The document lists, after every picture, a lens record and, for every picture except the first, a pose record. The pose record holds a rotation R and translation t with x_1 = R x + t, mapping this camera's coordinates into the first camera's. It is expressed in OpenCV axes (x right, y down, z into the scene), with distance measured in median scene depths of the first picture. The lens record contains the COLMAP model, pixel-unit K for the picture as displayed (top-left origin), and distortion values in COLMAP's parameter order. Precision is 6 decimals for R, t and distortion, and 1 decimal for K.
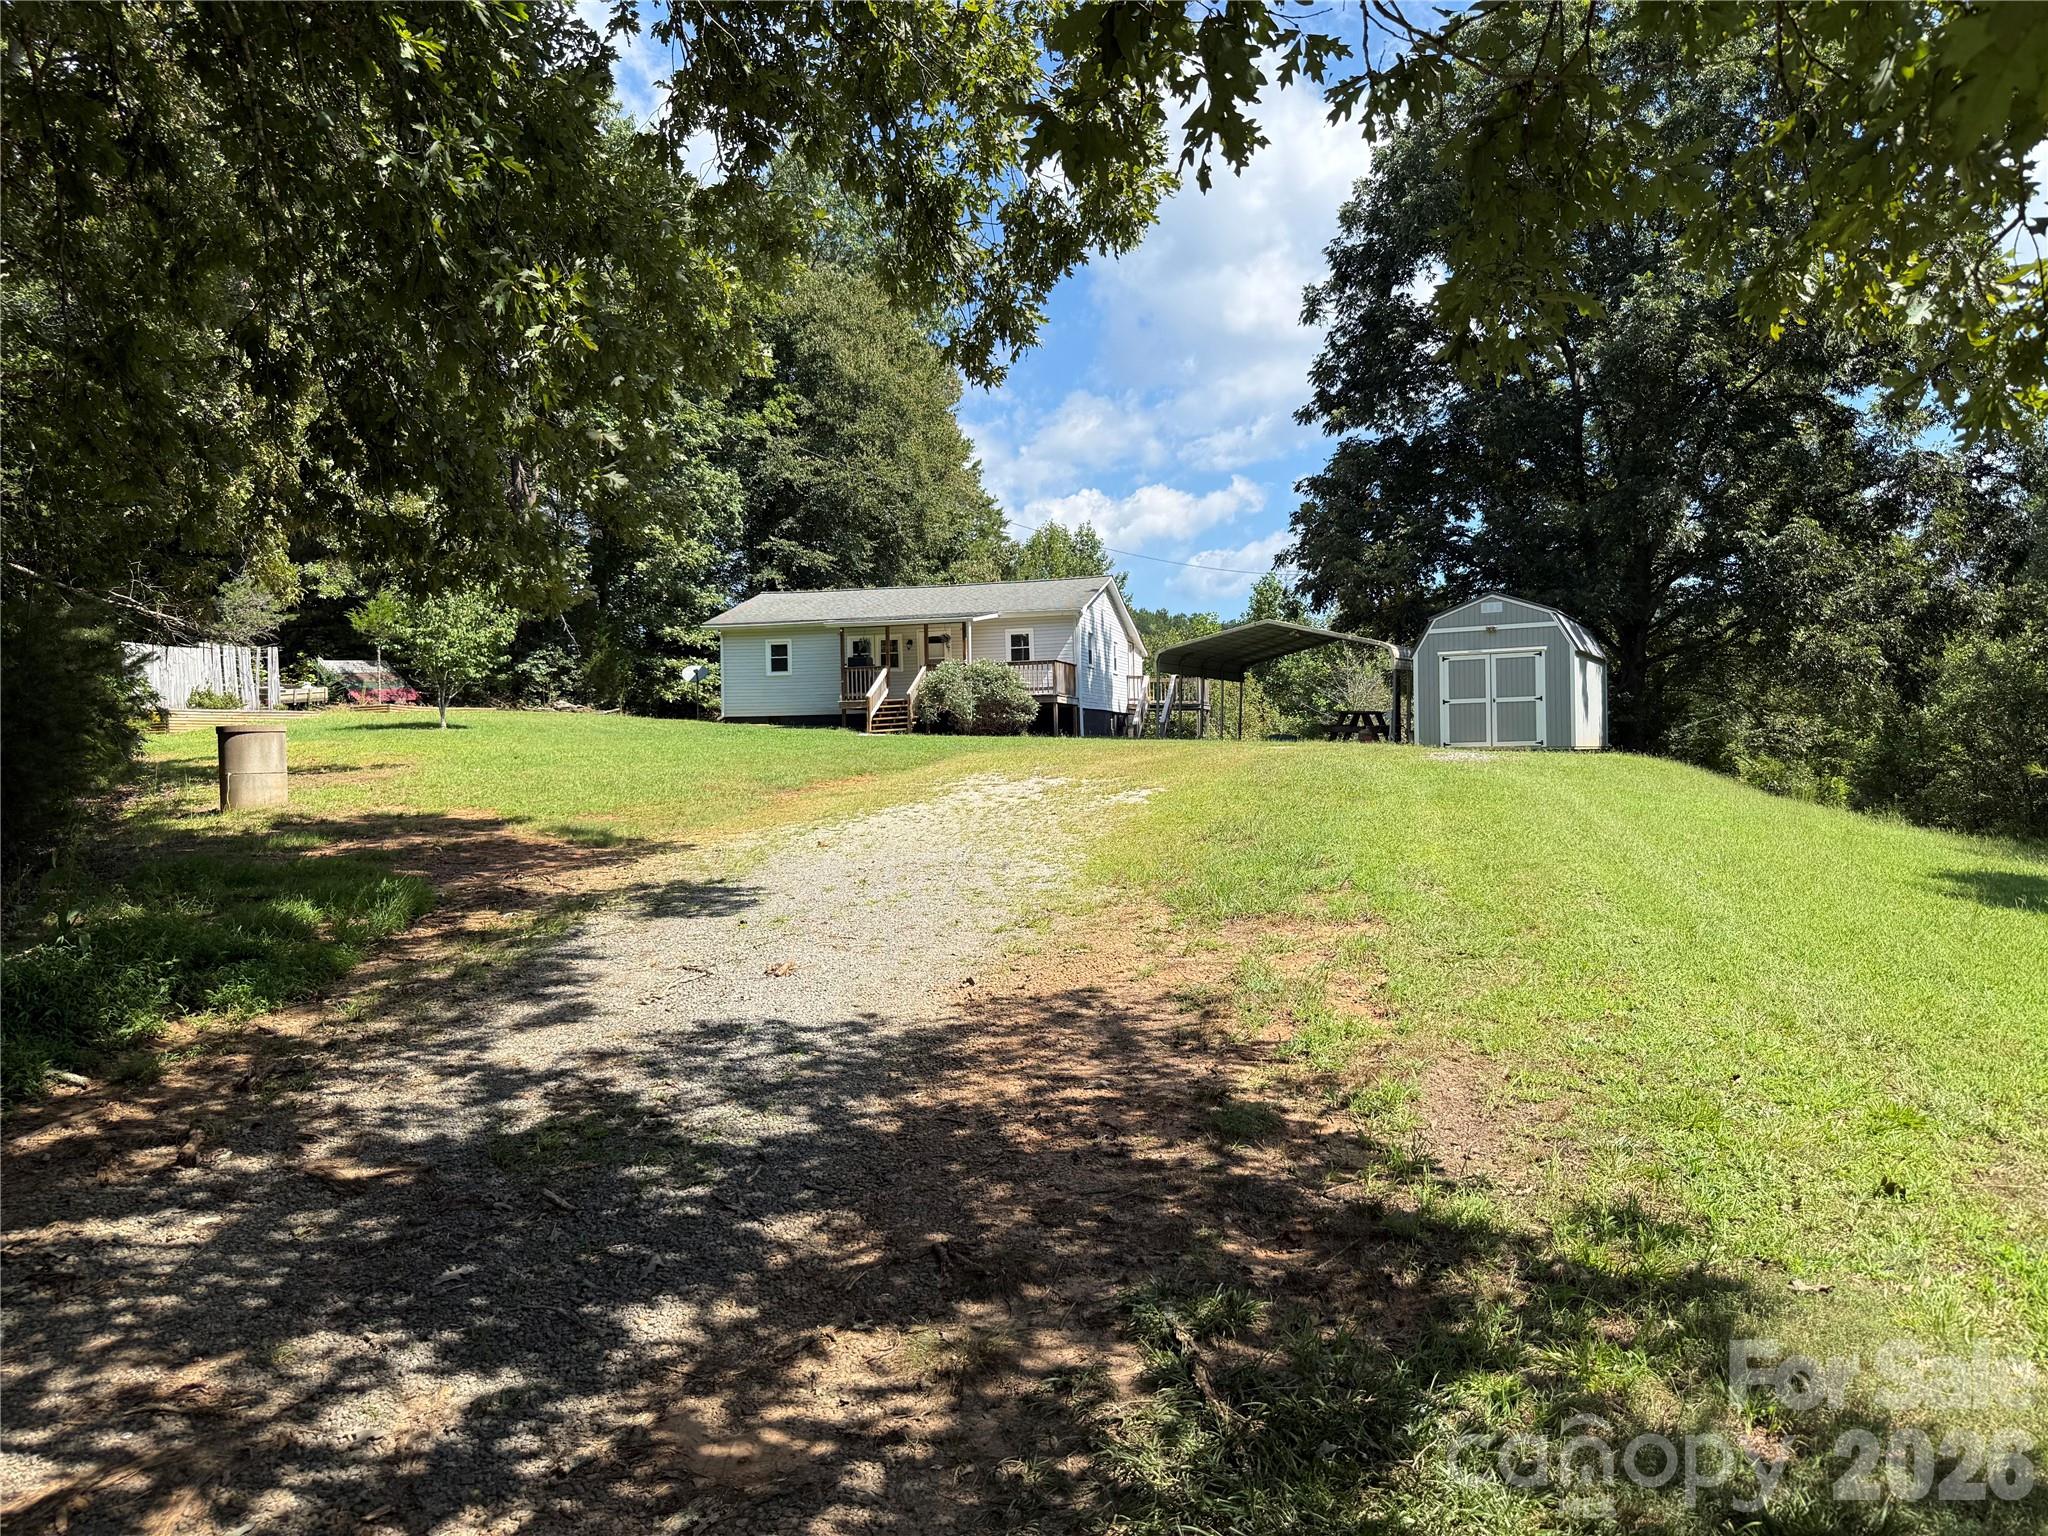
lens RADIAL K [[1454.0, 0, 1007.8], [0, 1454.0, 790.0], [0, 0, 1]] dist [0.059718, -0.086513]
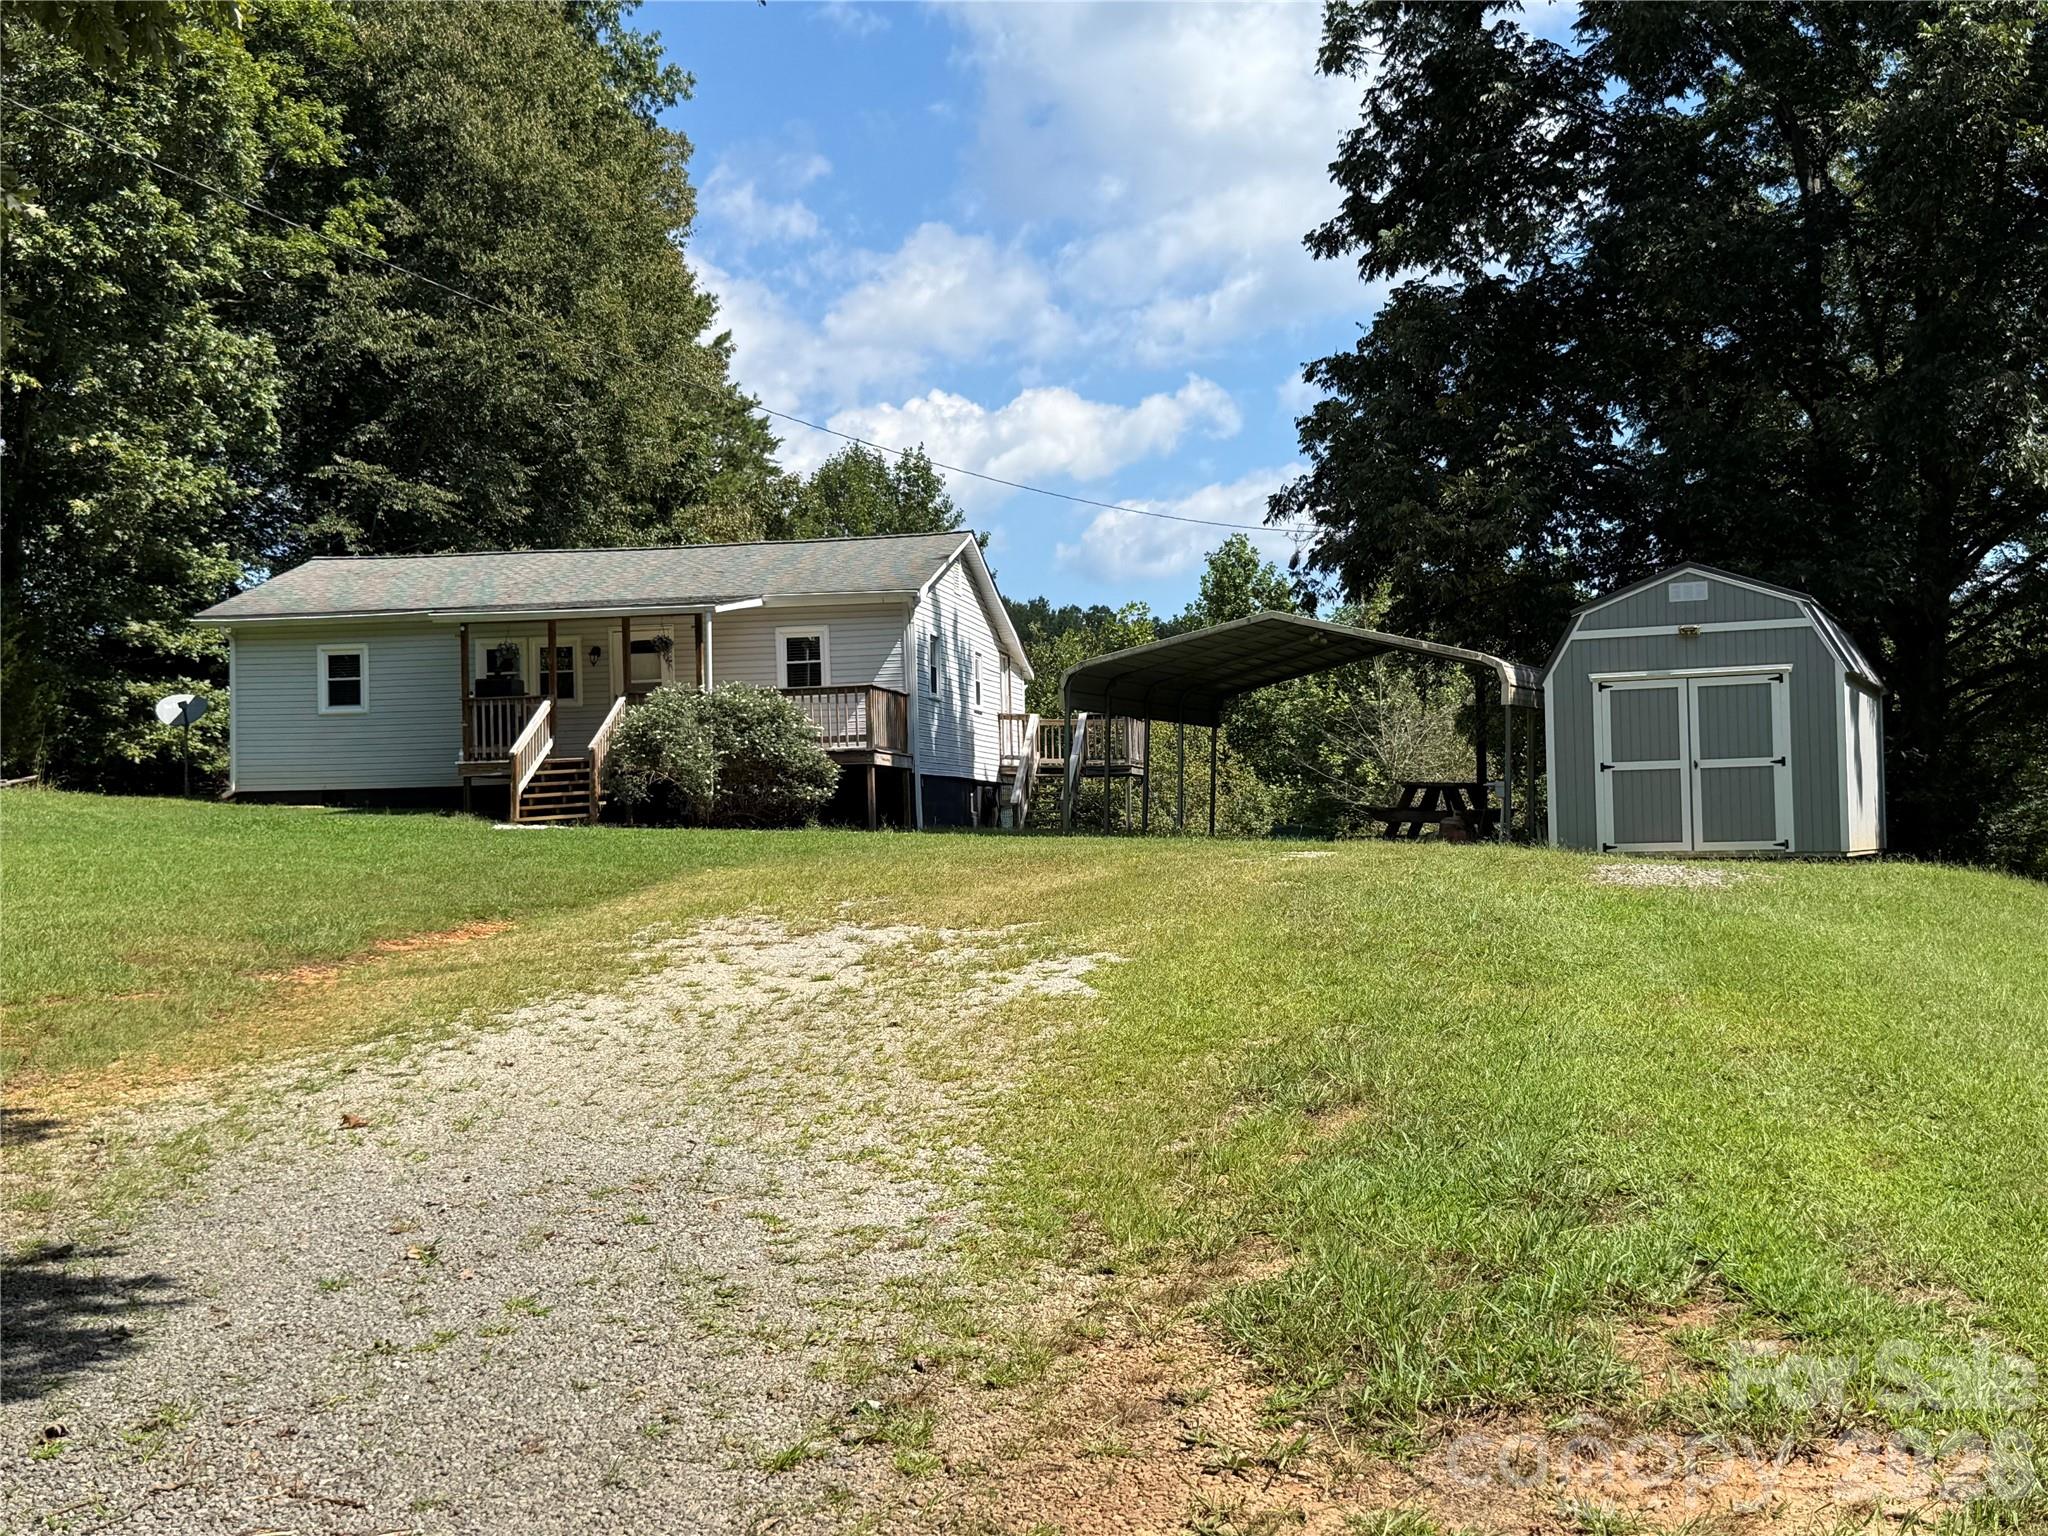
lens RADIAL K [[2477.3, 0, 1015.3], [0, 2477.3, 777.7], [0, 0, 1]] dist [0.093963, 0.000000]
pose [[0.995358, -0.000969, 0.096236, -0.002021], [0.005921, 0.998672, -0.051187, -0.008194], [-0.096059, 0.051519, 0.994042, 0.085916]]
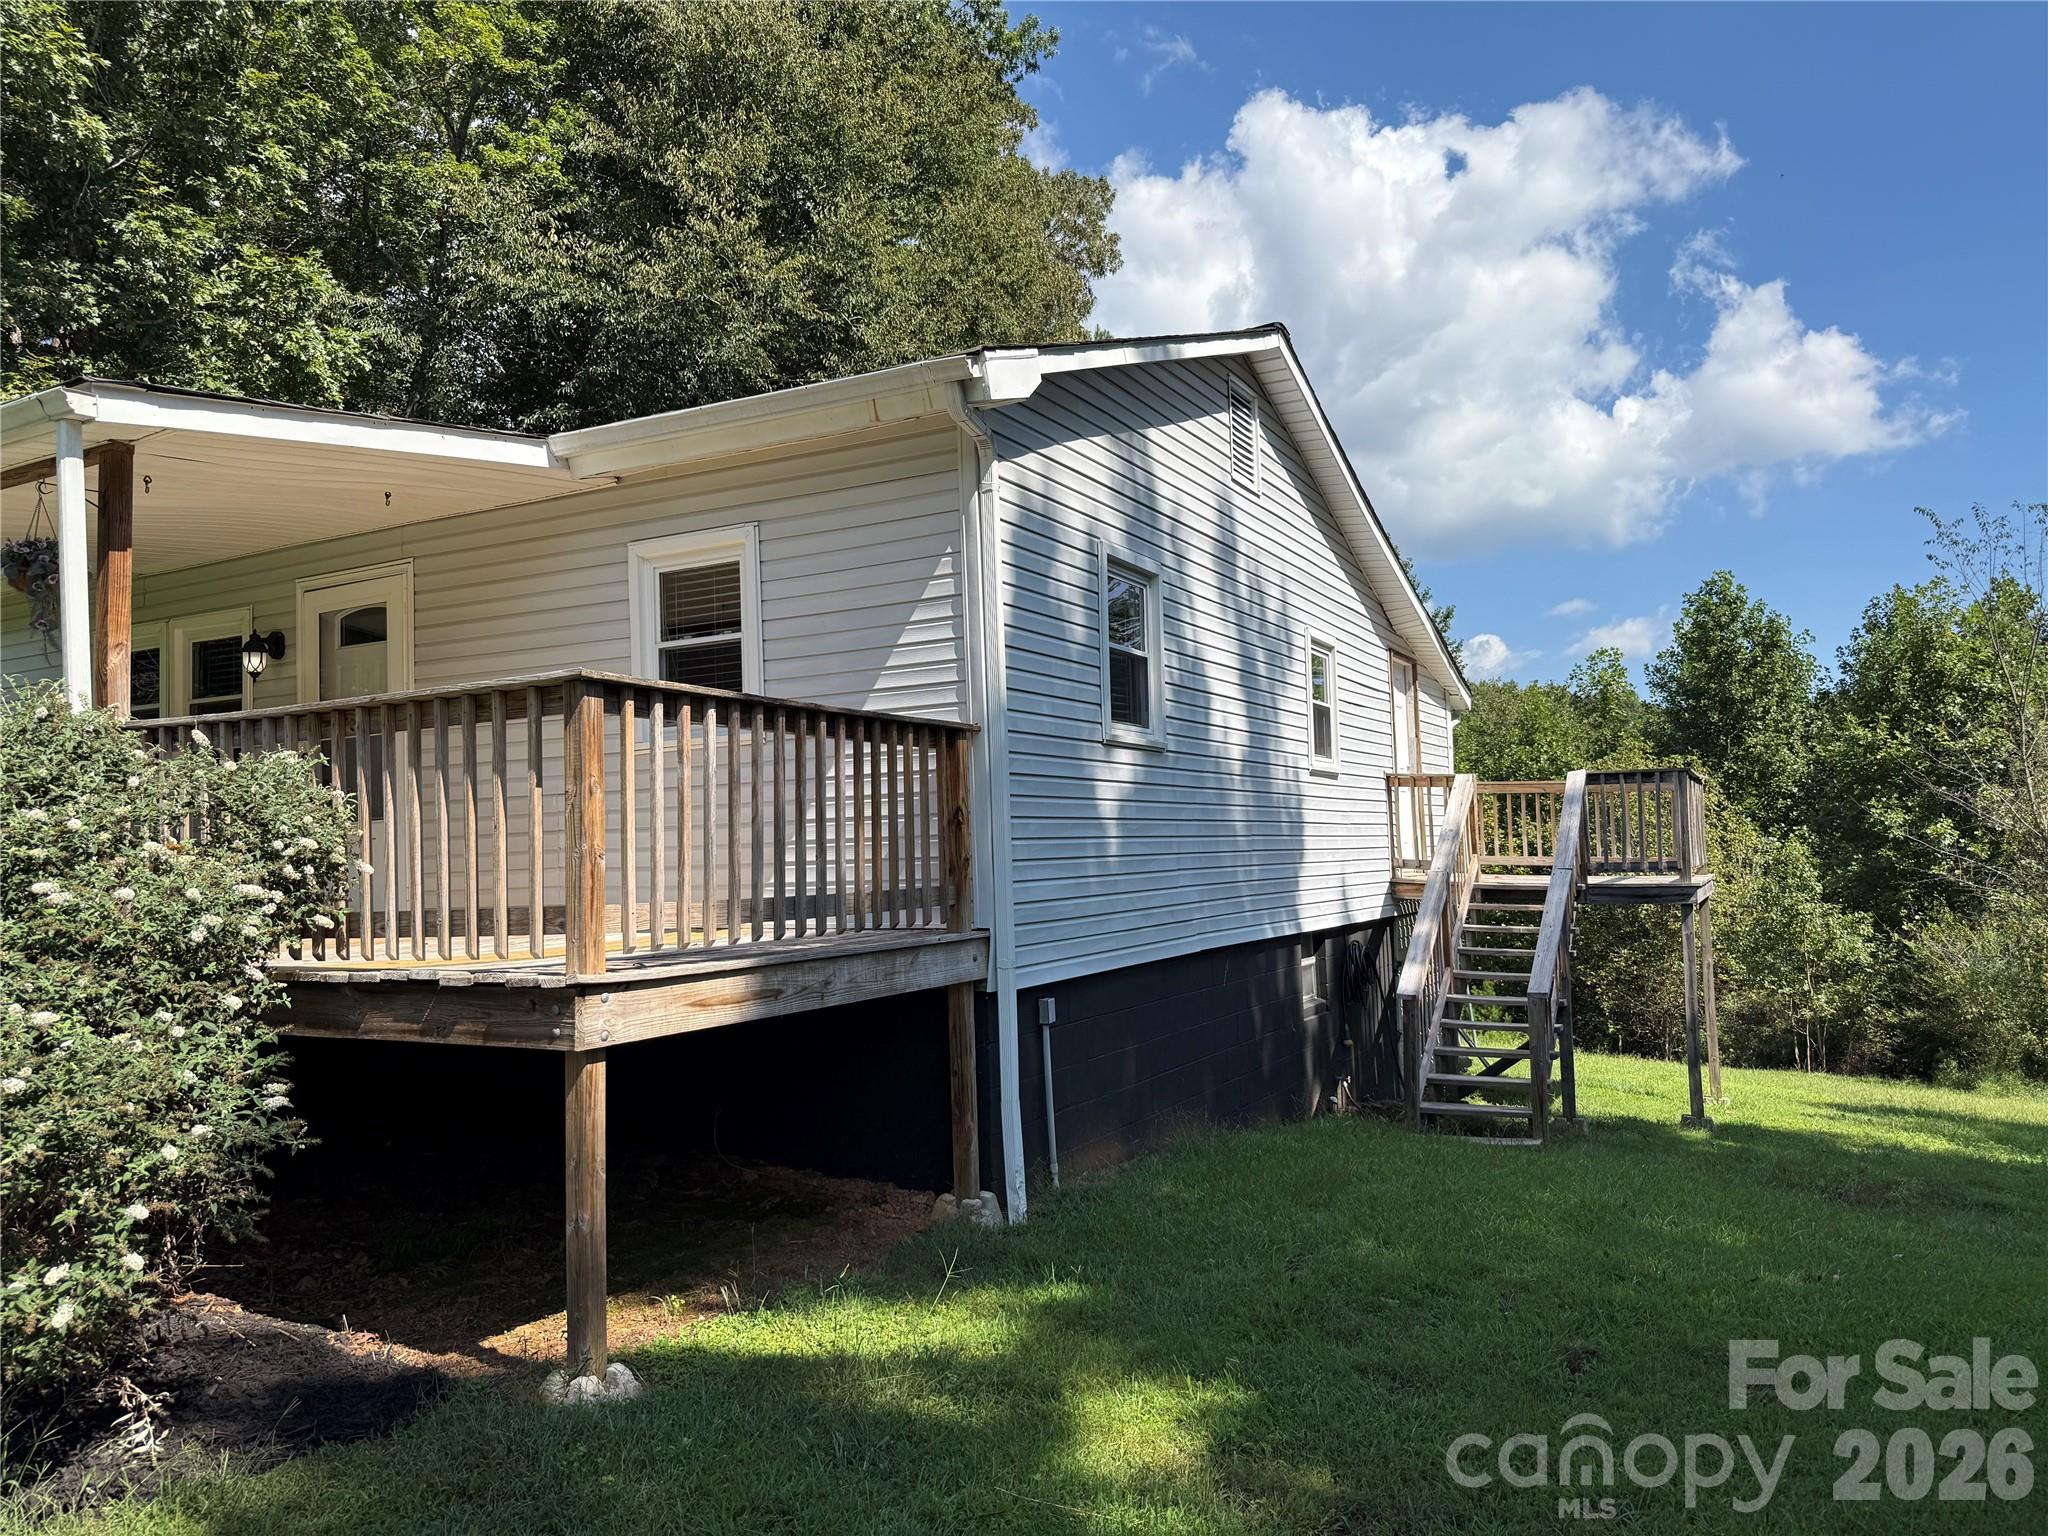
lens RADIAL K [[1454.0, 0, 1013.6], [0, 1454.0, 765.0], [0, 0, 1]] dist [0.059718, -0.086513]
pose [[0.975178, -0.017853, -0.220700, 0.087962], [0.000281, 0.996843, -0.079395, -0.070369], [0.221421, 0.077363, 0.972105, 0.858139]]
